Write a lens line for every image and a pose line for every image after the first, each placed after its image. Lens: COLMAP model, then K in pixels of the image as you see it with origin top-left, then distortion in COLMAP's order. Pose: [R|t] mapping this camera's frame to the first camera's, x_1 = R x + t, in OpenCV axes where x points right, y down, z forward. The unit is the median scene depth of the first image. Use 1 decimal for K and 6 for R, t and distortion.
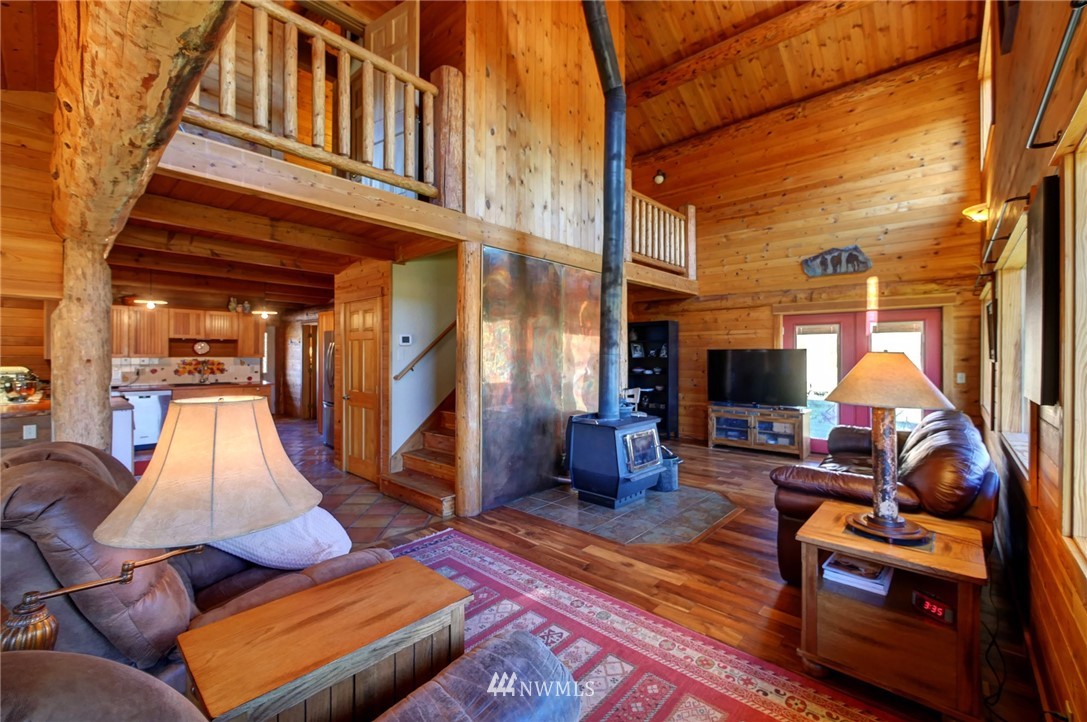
lens RADIAL K [[451.8, 0, 542.1], [0, 451.8, 354.2], [0, 0, 1]] dist [-0.003699, 0.000564]
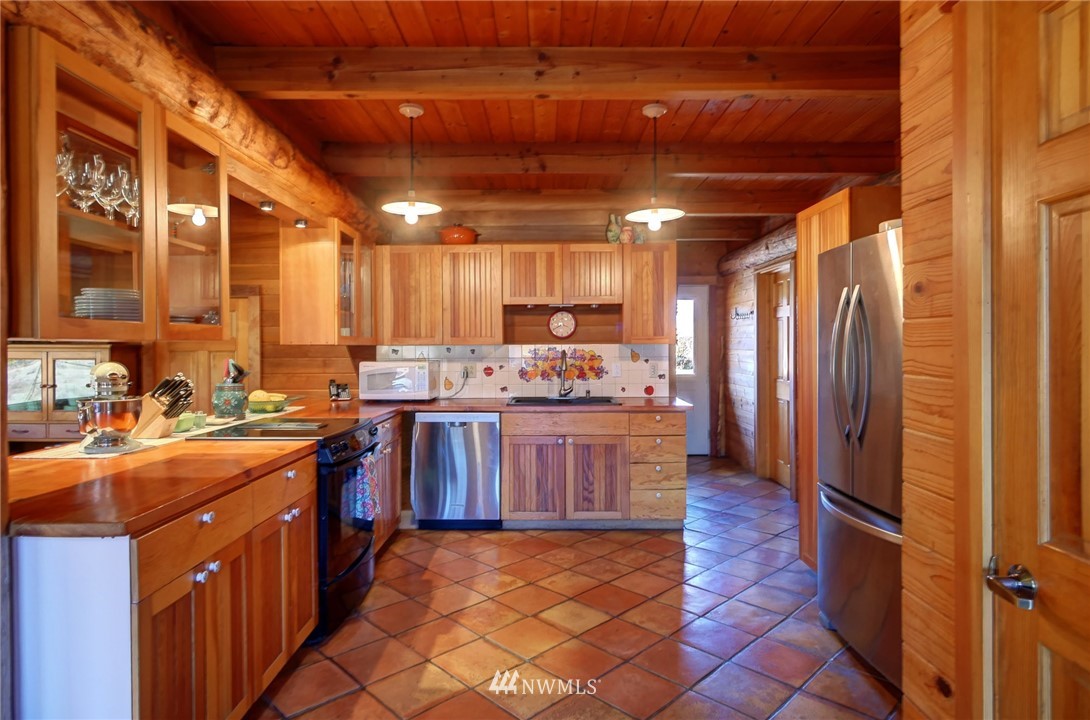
lens RADIAL K [[621.3, 0, 549.2], [0, 621.3, 356.8], [0, 0, 1]] dist [0.002315, -0.000687]
pose [[0.683379, 0.005931, -0.730040, -0.282640], [0.006741, 0.999873, 0.014434, 0.011016], [0.730033, -0.014785, 0.683252, 0.543869]]
